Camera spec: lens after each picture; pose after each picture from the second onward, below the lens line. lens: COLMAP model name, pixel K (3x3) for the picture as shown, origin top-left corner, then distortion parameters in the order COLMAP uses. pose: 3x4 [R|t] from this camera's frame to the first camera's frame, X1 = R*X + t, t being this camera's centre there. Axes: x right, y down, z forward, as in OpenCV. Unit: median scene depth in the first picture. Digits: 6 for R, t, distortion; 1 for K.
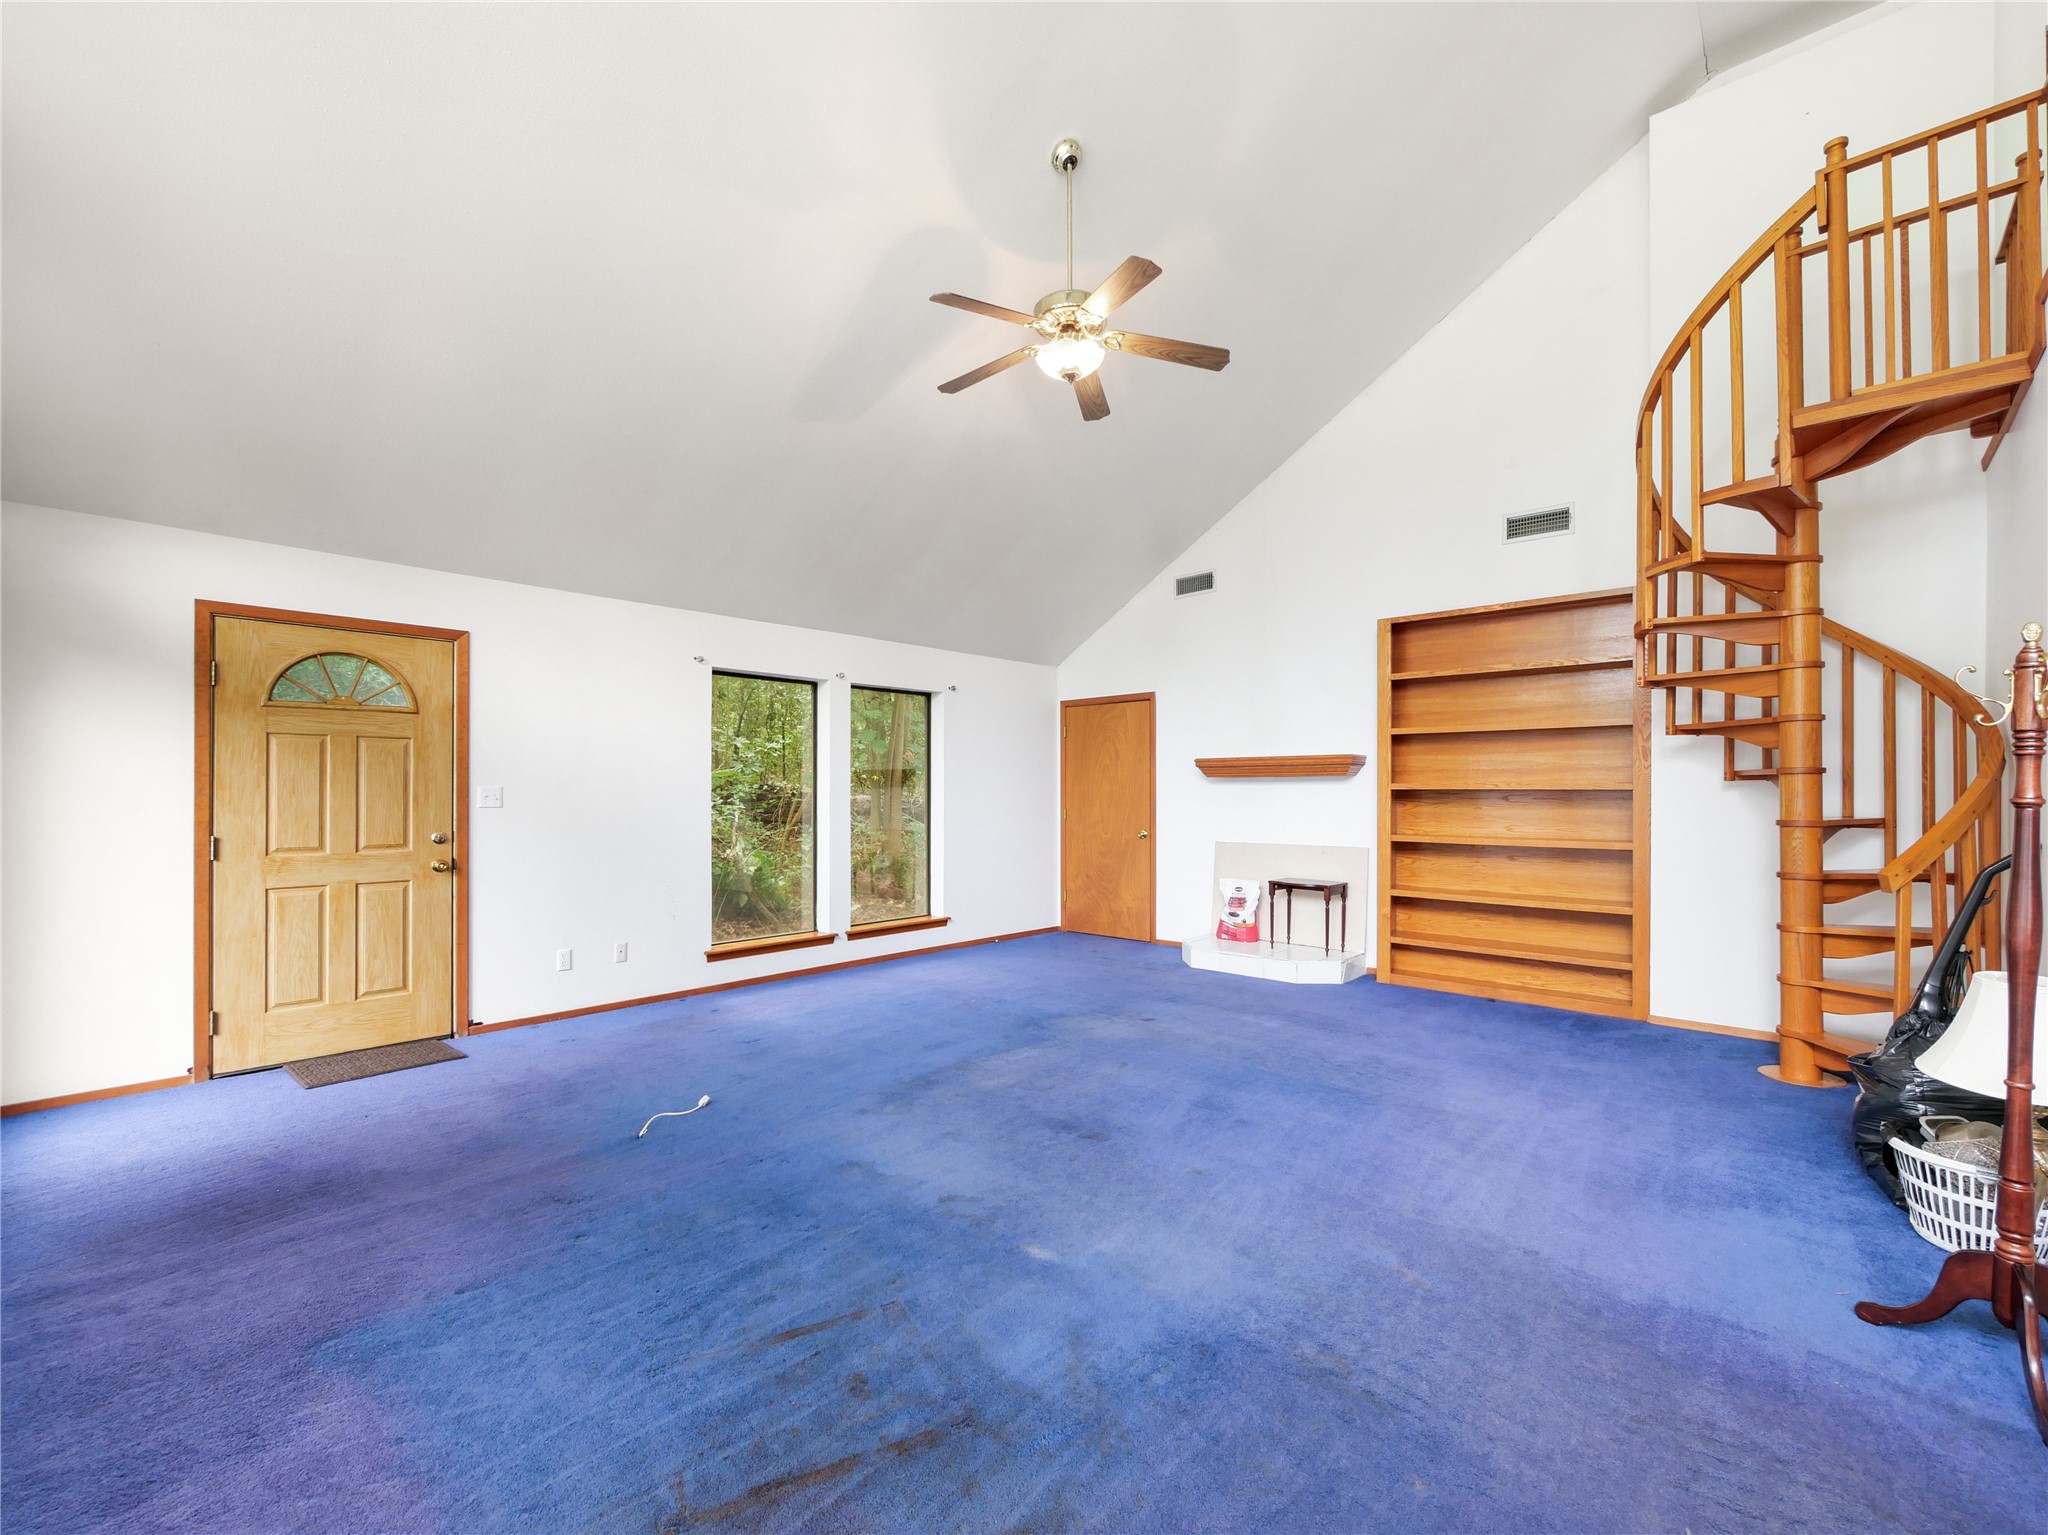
lens RADIAL K [[860.4, 0, 1014.3], [0, 860.4, 784.1], [0, 0, 1]] dist [-0.003266, -0.000552]
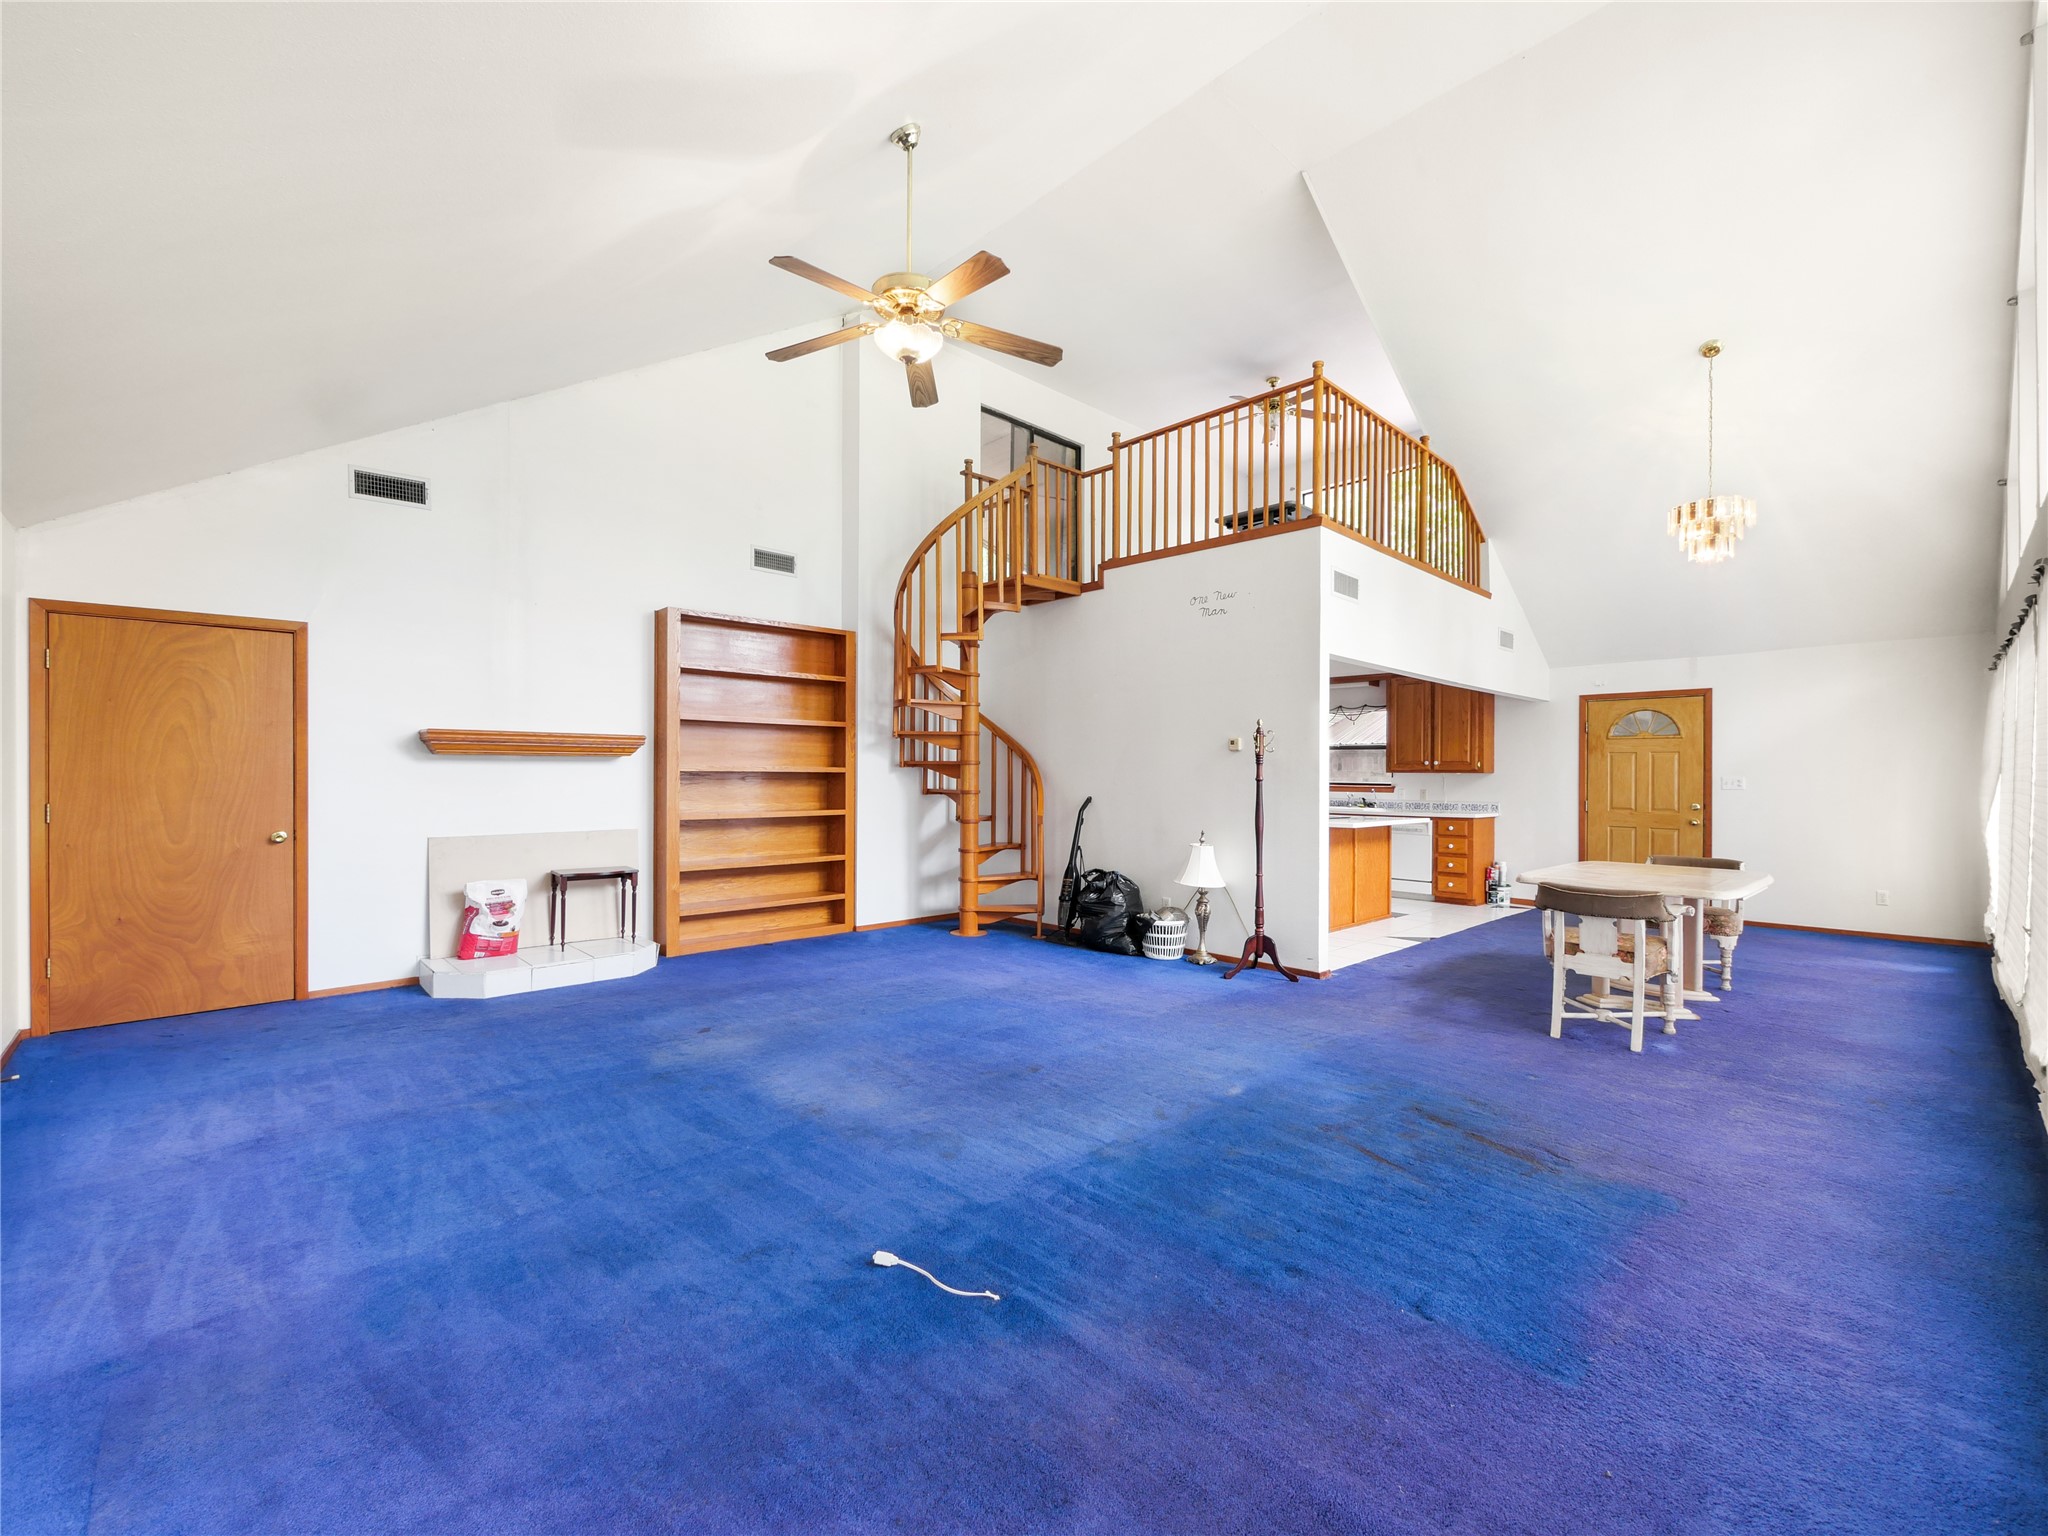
lens RADIAL K [[860.4, 0, 1022.9], [0, 860.4, 771.7], [0, 0, 1]] dist [-0.003266, -0.000552]
pose [[0.083478, 0.003467, 0.996504, -0.600772], [-0.012267, 0.999922, -0.002451, 0.004214], [-0.996434, -0.012020, 0.083514, 0.513325]]
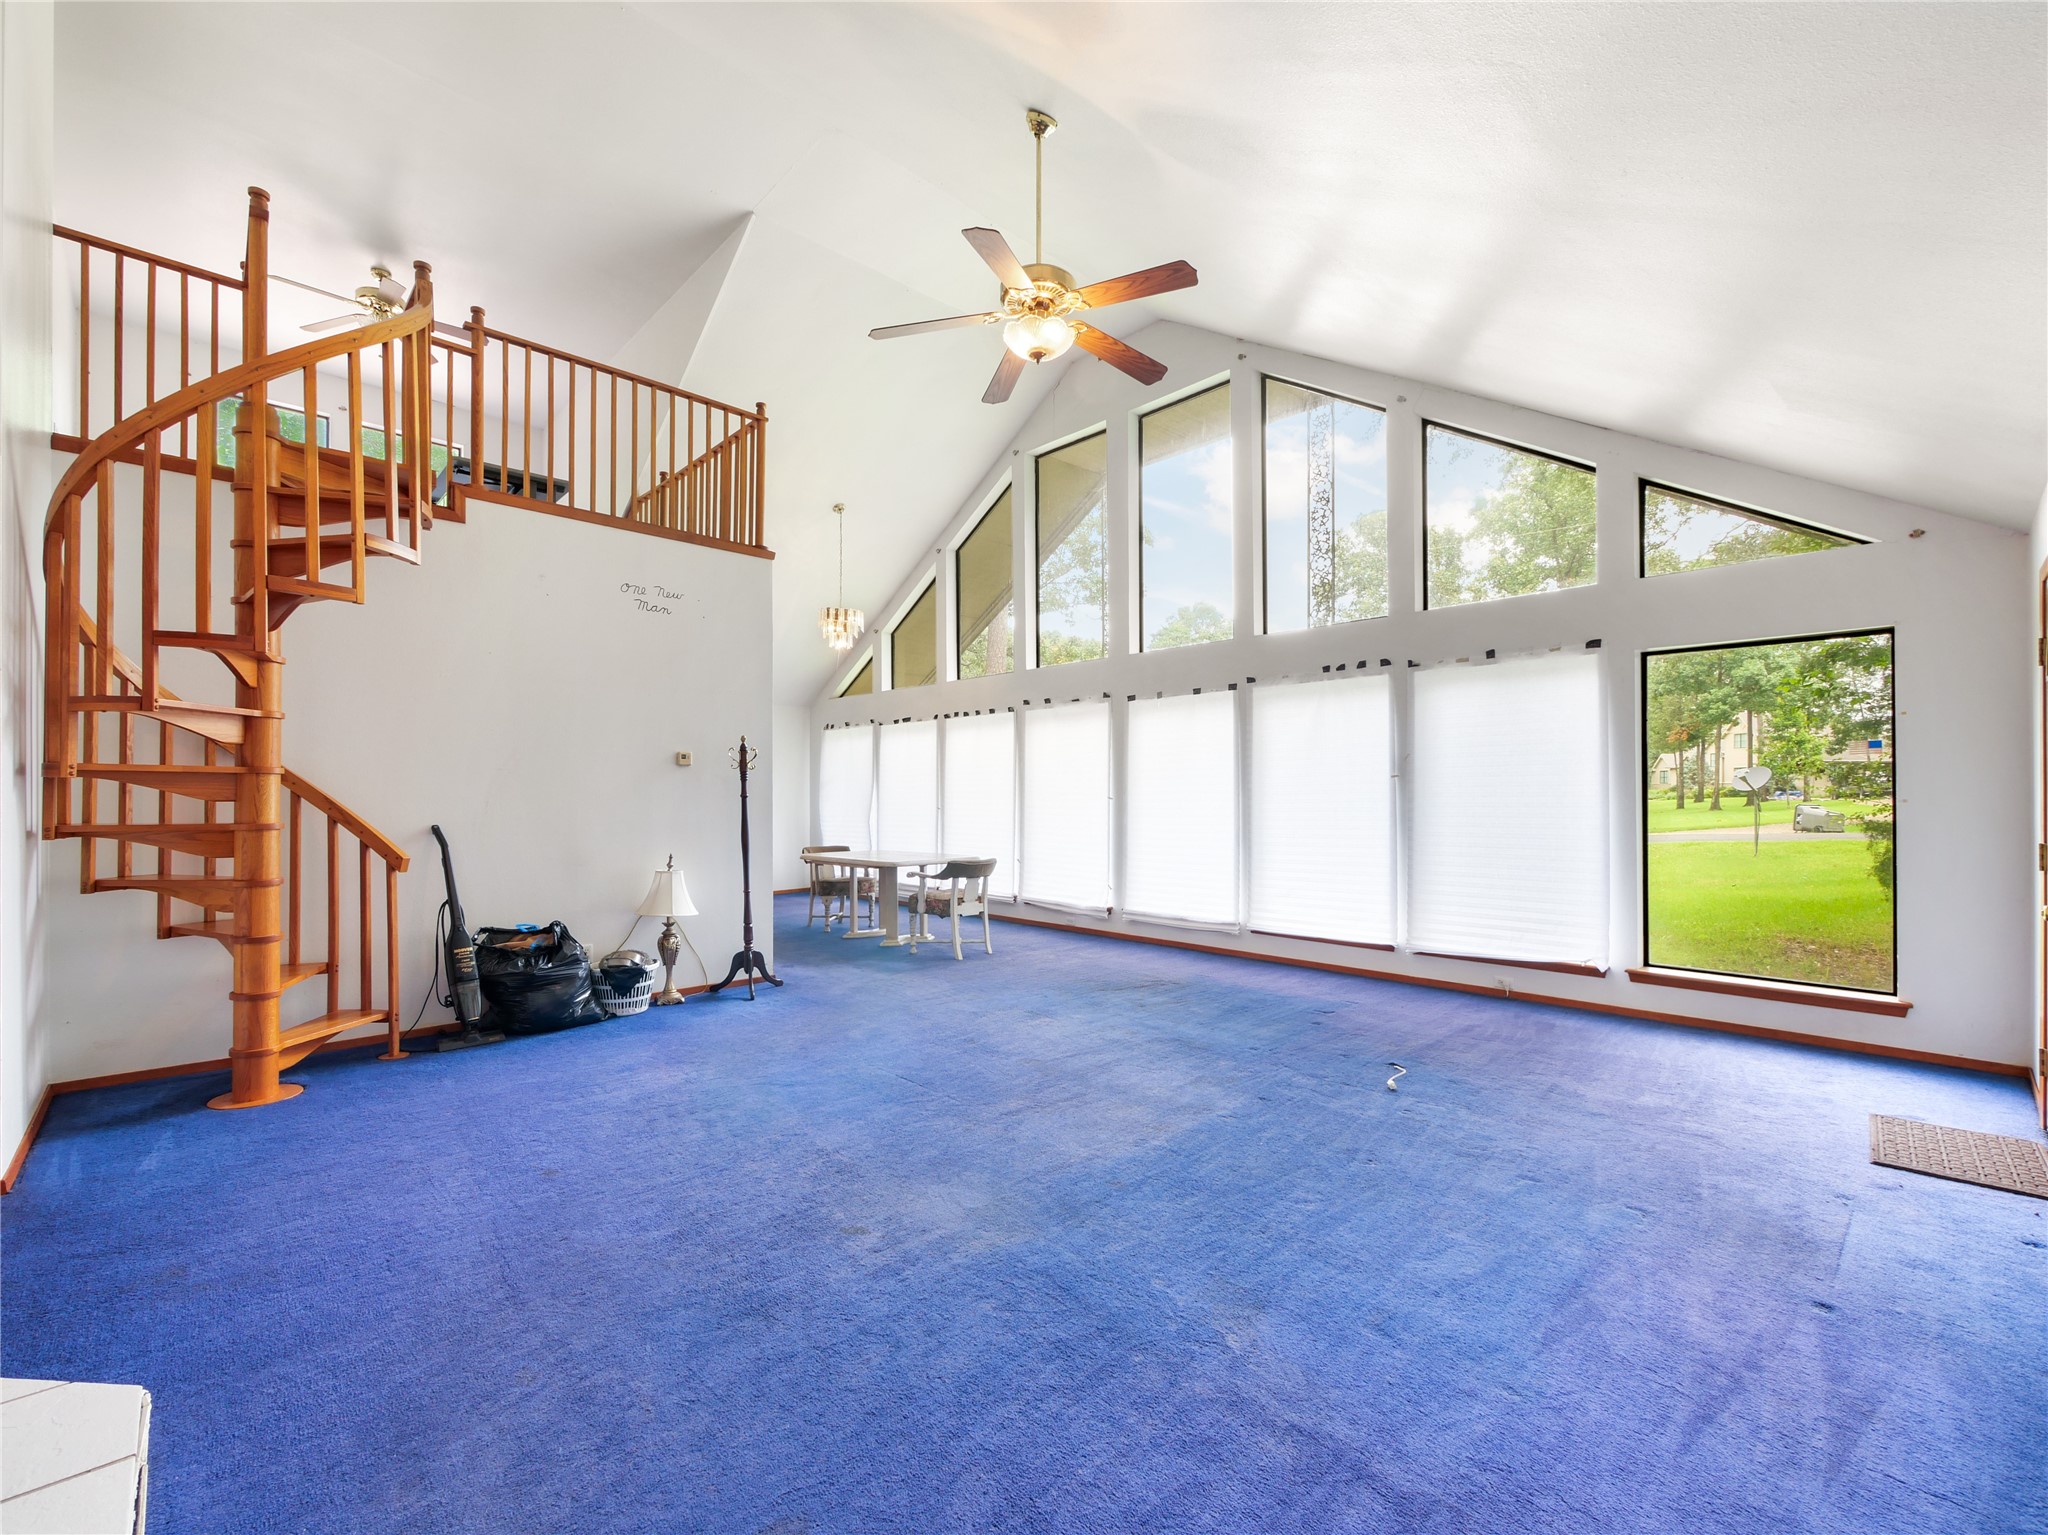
lens RADIAL K [[860.4, 0, 1030.9], [0, 860.4, 779.8], [0, 0, 1]] dist [-0.003266, -0.000552]
pose [[-0.995571, 0.002714, 0.093974, -0.016189], [0.000586, 0.999743, -0.022670, 0.011297], [-0.094011, -0.022515, -0.995317, 1.273826]]
